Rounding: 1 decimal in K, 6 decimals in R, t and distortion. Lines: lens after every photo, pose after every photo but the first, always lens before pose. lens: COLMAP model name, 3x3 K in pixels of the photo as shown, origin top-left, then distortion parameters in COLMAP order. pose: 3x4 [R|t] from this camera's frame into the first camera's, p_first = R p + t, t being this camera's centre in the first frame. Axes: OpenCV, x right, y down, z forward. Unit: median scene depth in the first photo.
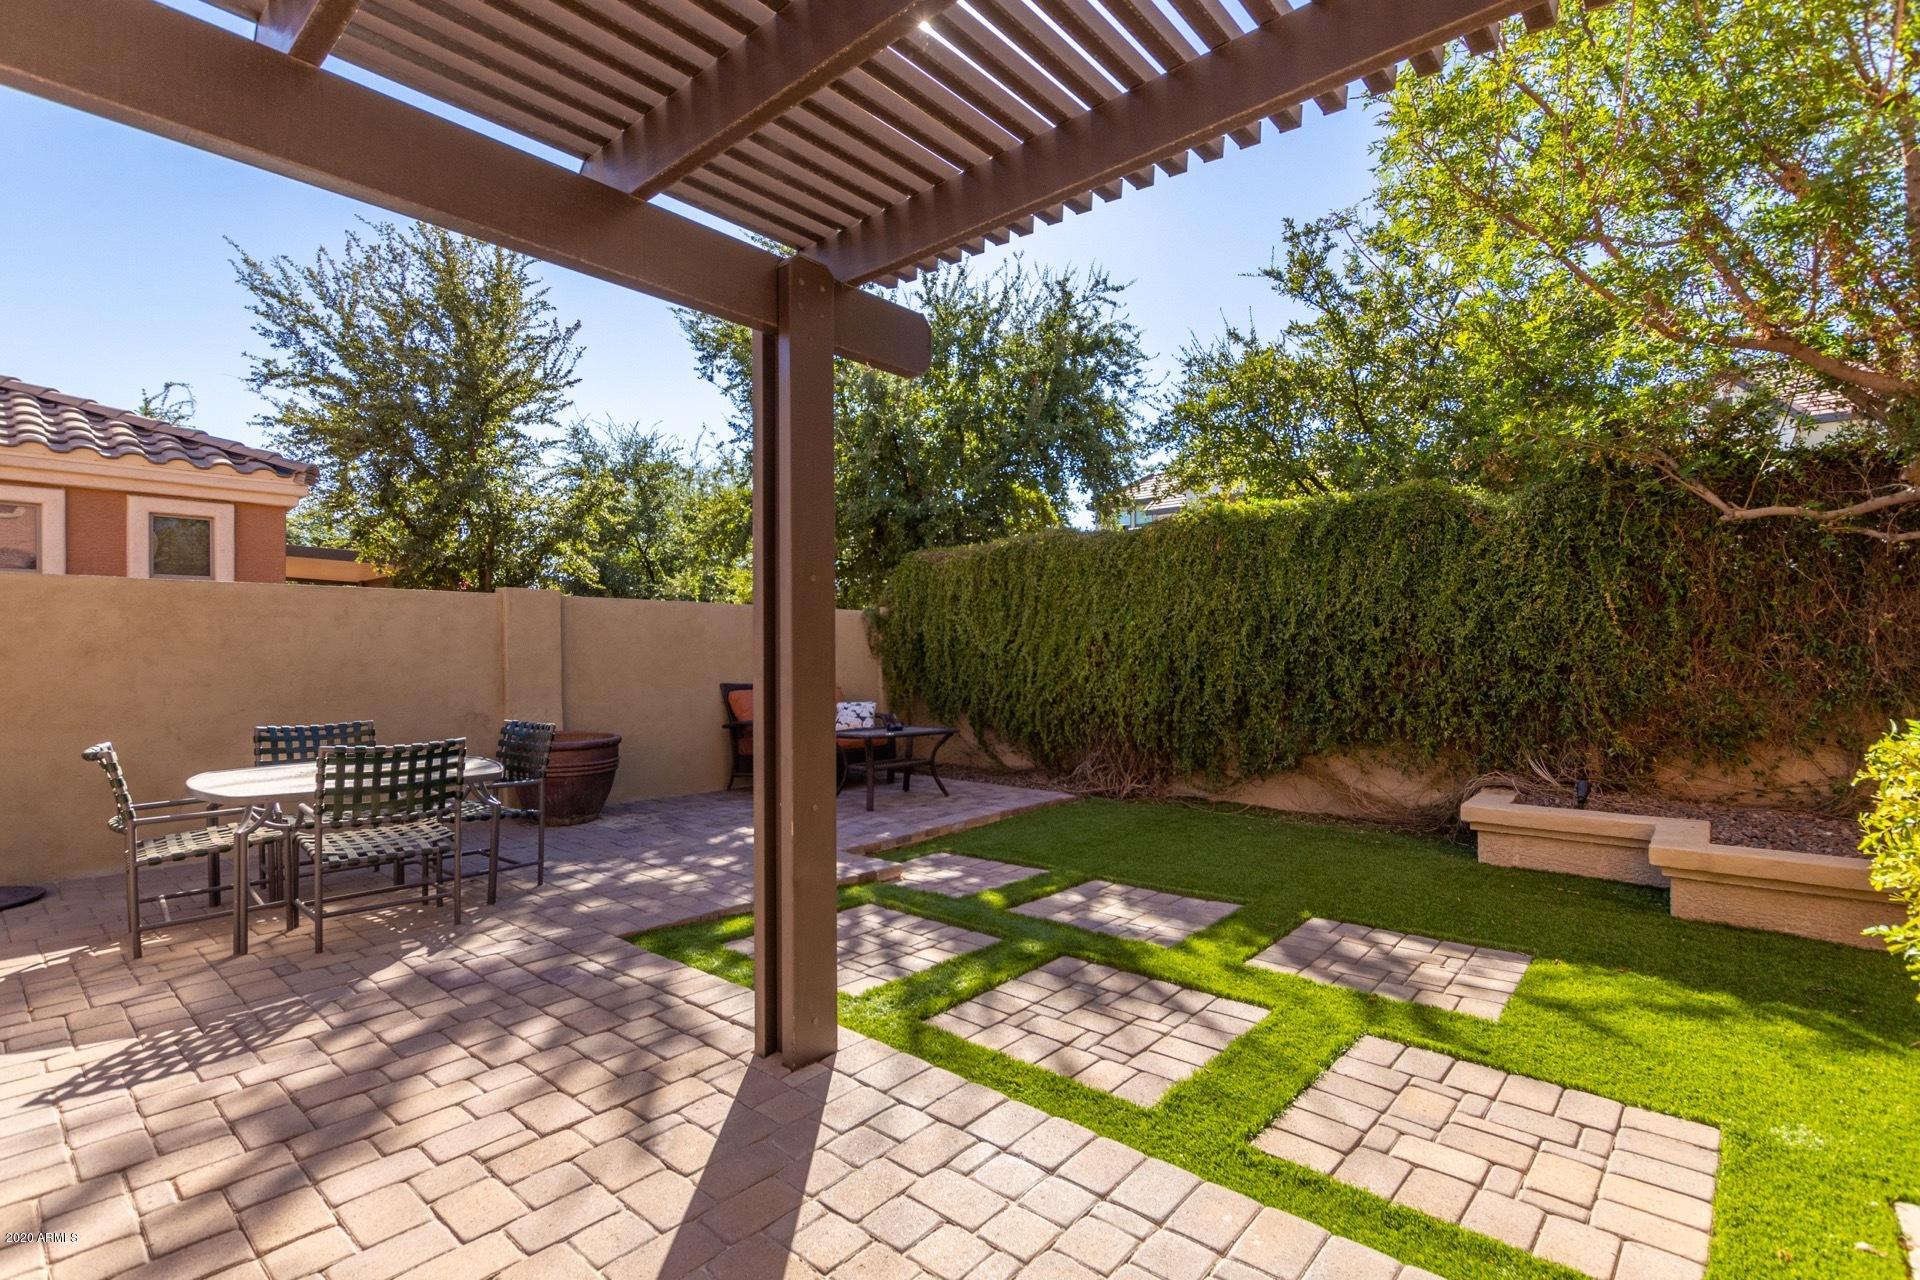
lens RADIAL K [[885.5, 0, 957.5], [0, 885.5, 650.1], [0, 0, 1]] dist [0.002607, 0.000666]
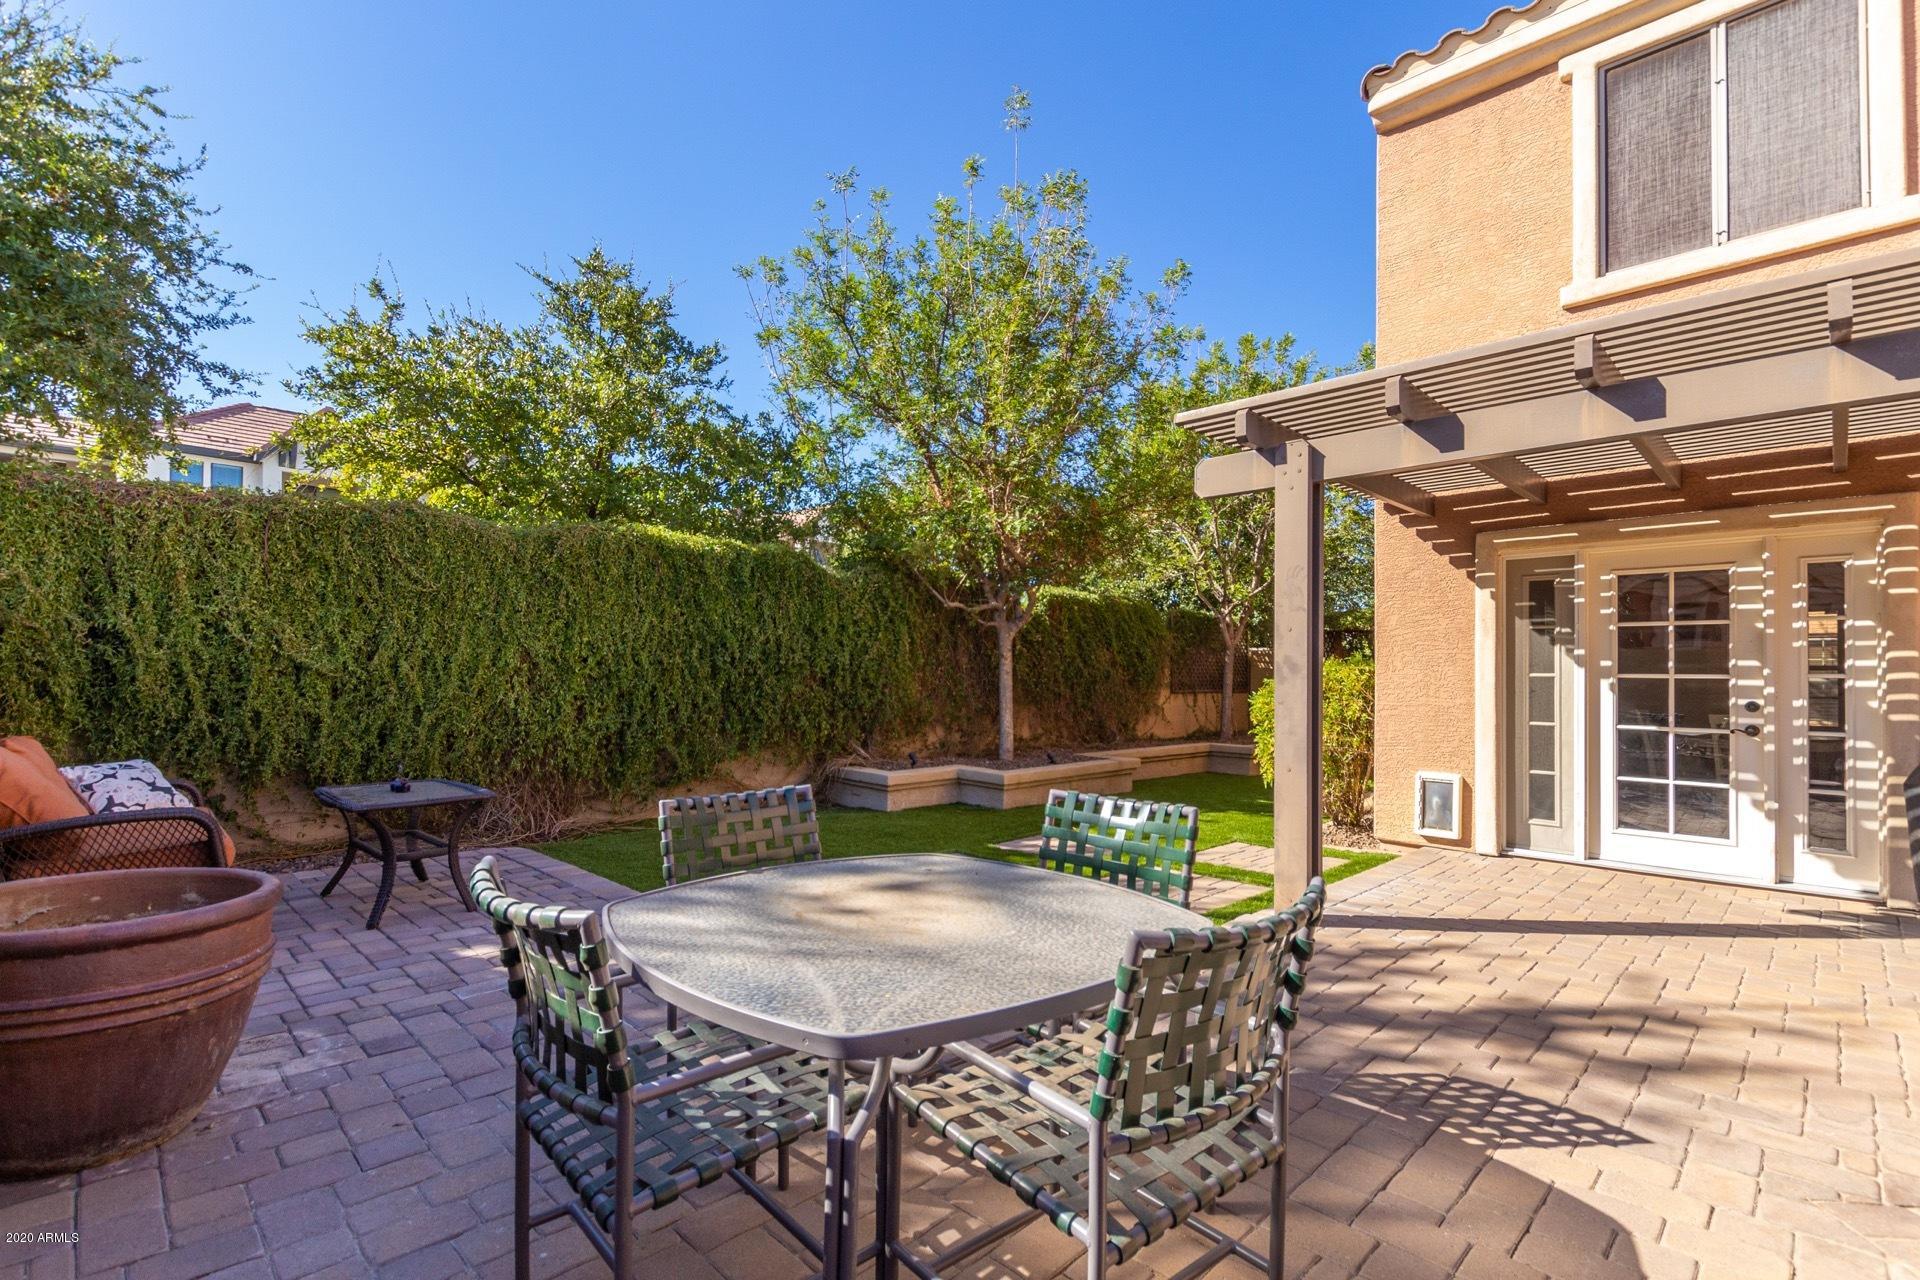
lens RADIAL K [[885.5, 0, 954.2], [0, 885.5, 656.2], [0, 0, 1]] dist [0.002607, 0.000666]
pose [[0.082483, 0.023662, 0.996312, -1.386370], [-0.014395, 0.999642, -0.022549, 0.002604], [-0.996489, -0.012482, 0.082794, 1.112031]]
